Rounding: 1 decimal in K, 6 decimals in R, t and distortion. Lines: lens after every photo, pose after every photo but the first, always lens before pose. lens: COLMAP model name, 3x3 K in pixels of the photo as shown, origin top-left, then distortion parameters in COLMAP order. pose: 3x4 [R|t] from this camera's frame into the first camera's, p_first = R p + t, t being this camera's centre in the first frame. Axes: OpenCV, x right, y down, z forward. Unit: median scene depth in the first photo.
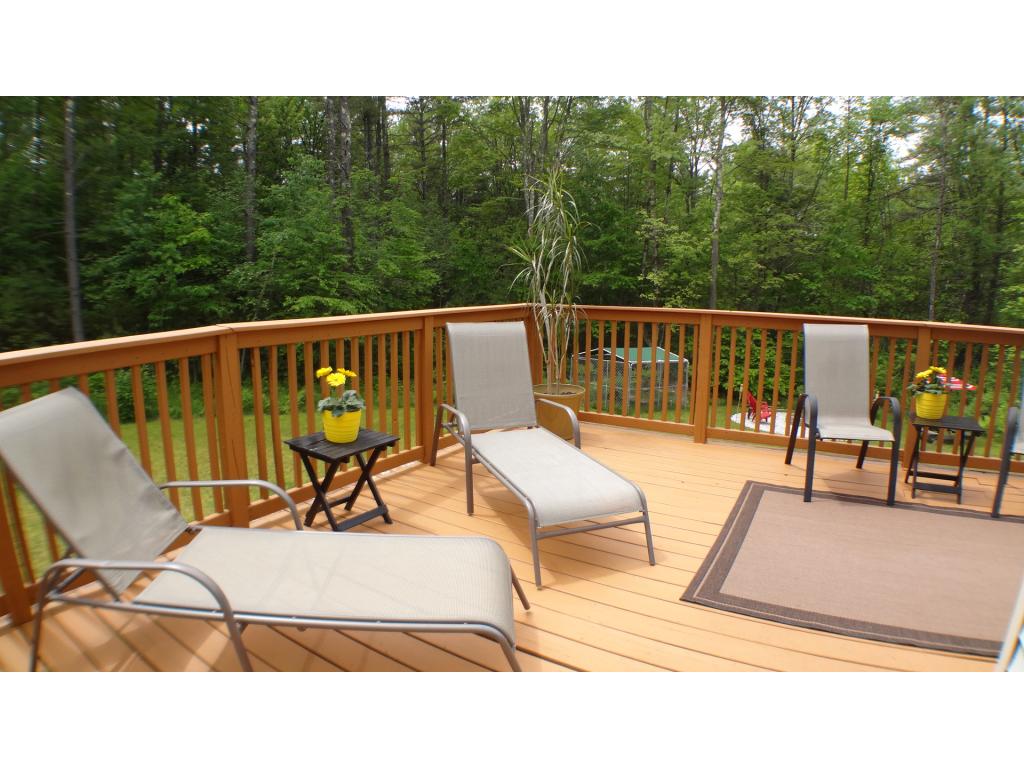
lens RADIAL K [[600.3, 0, 512.0], [0, 600.3, 384.0], [0, 0, 1]] dist [-0.201483, 0.046083]
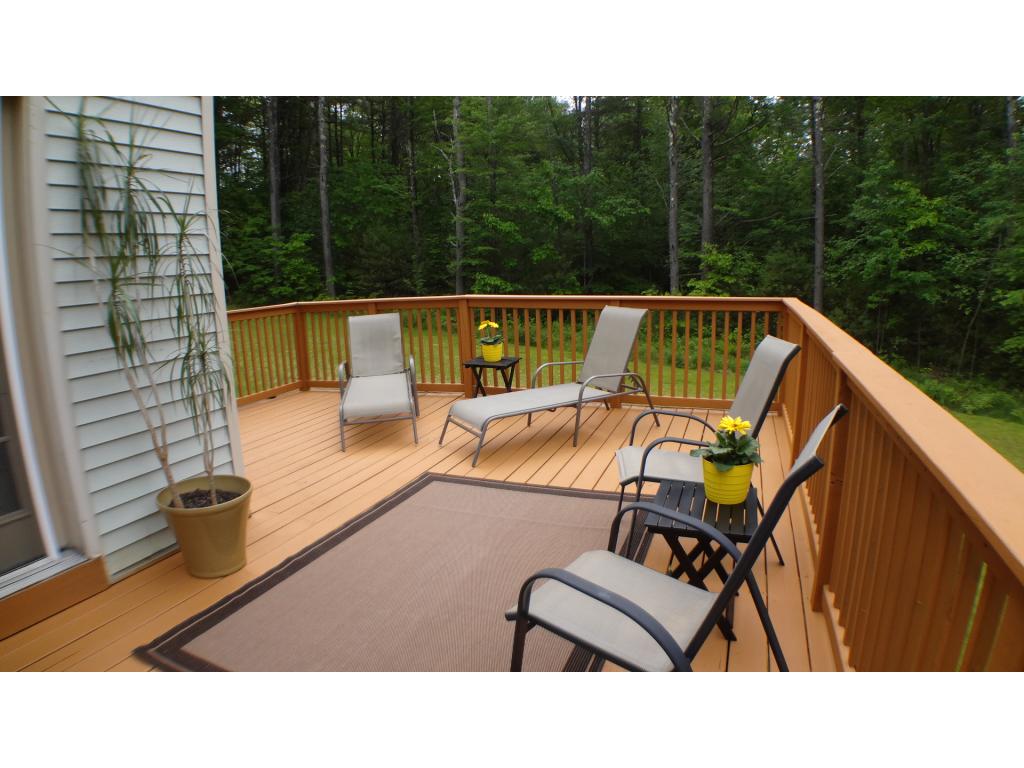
lens RADIAL K [[600.3, 0, 512.0], [0, 600.3, 384.0], [0, 0, 1]] dist [-0.201483, 0.046083]
pose [[0.168453, 0.172625, -0.970476, 0.292964], [-0.138473, 0.978927, 0.150093, -0.021701], [0.975935, 0.109101, 0.188808, 0.139978]]
